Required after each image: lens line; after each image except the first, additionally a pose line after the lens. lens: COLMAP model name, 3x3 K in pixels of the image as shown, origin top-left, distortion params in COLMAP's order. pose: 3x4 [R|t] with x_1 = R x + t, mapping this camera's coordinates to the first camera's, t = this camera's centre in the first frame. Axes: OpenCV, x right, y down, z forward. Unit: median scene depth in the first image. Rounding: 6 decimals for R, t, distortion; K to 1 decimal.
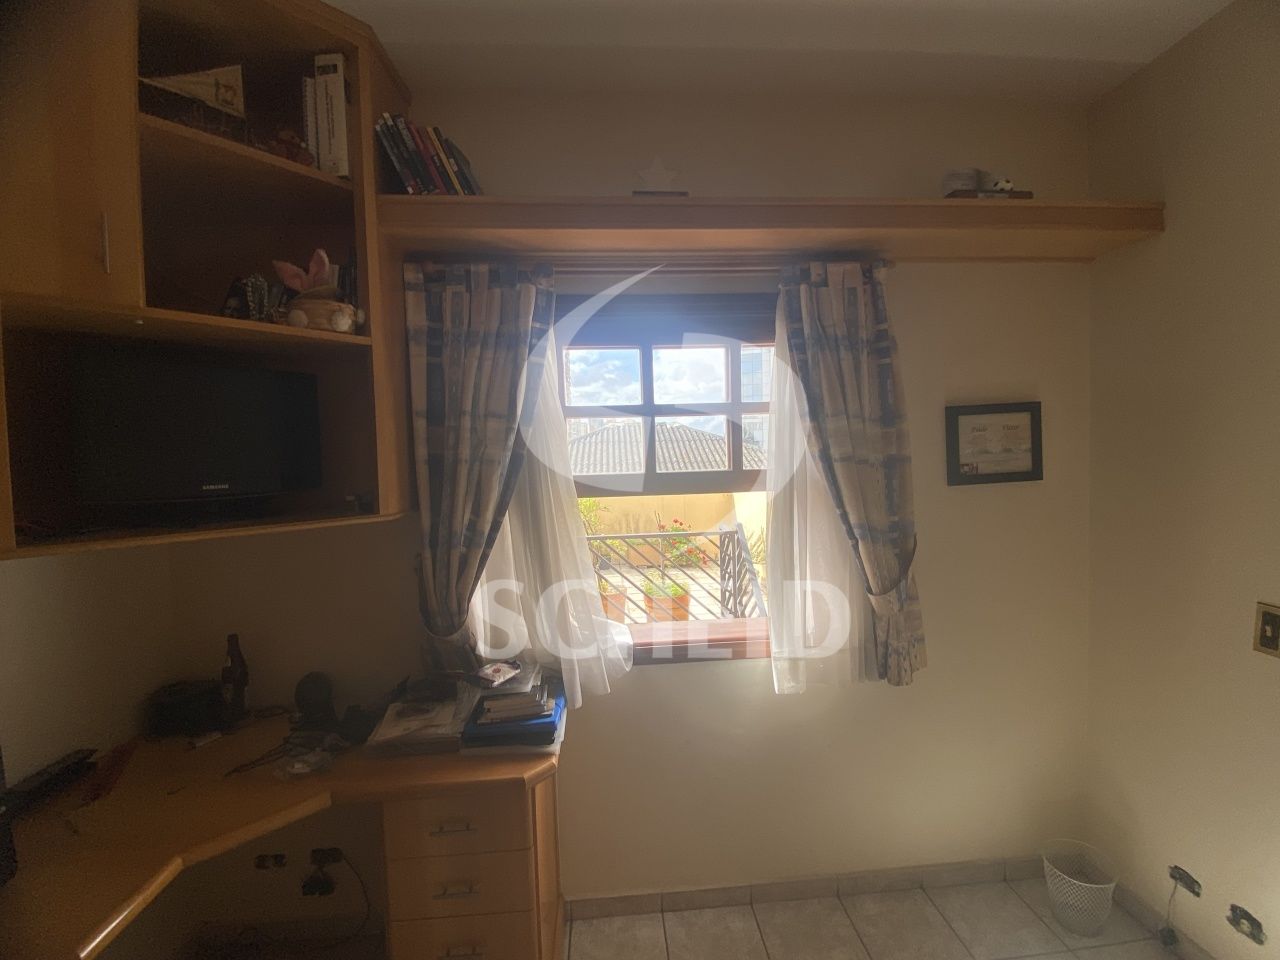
lens RADIAL K [[562.1, 0, 643.6], [0, 562.1, 485.7], [0, 0, 1]] dist [0.022079, -0.021369]
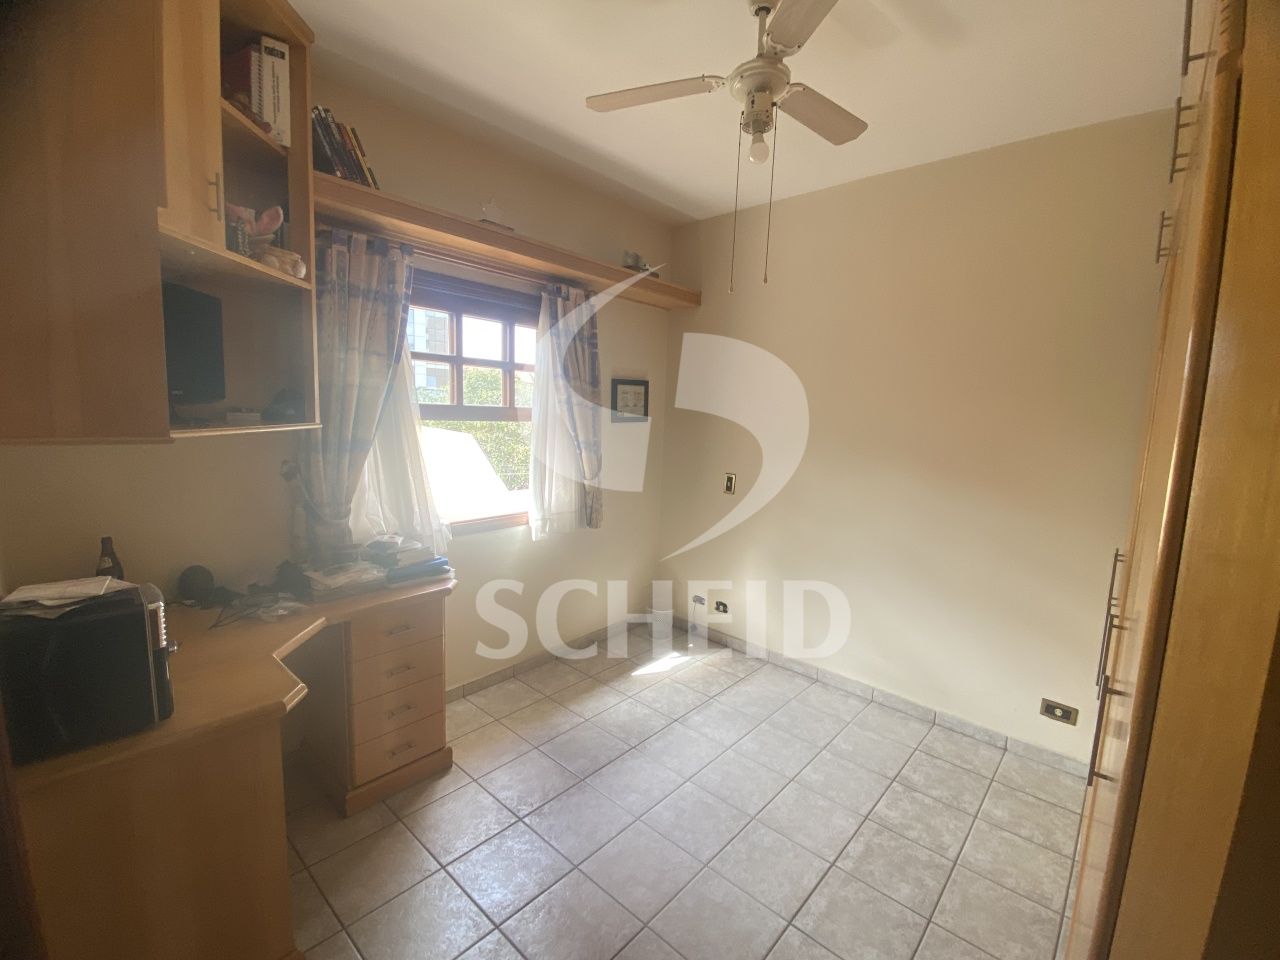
lens RADIAL K [[562.1, 0, 643.6], [0, 562.1, 485.7], [0, 0, 1]] dist [0.022079, -0.021369]
pose [[0.712059, -0.035750, 0.701209, -0.757773], [-0.030381, 0.996199, 0.081641, 0.058859], [-0.701462, -0.079436, 0.708266, -0.423171]]
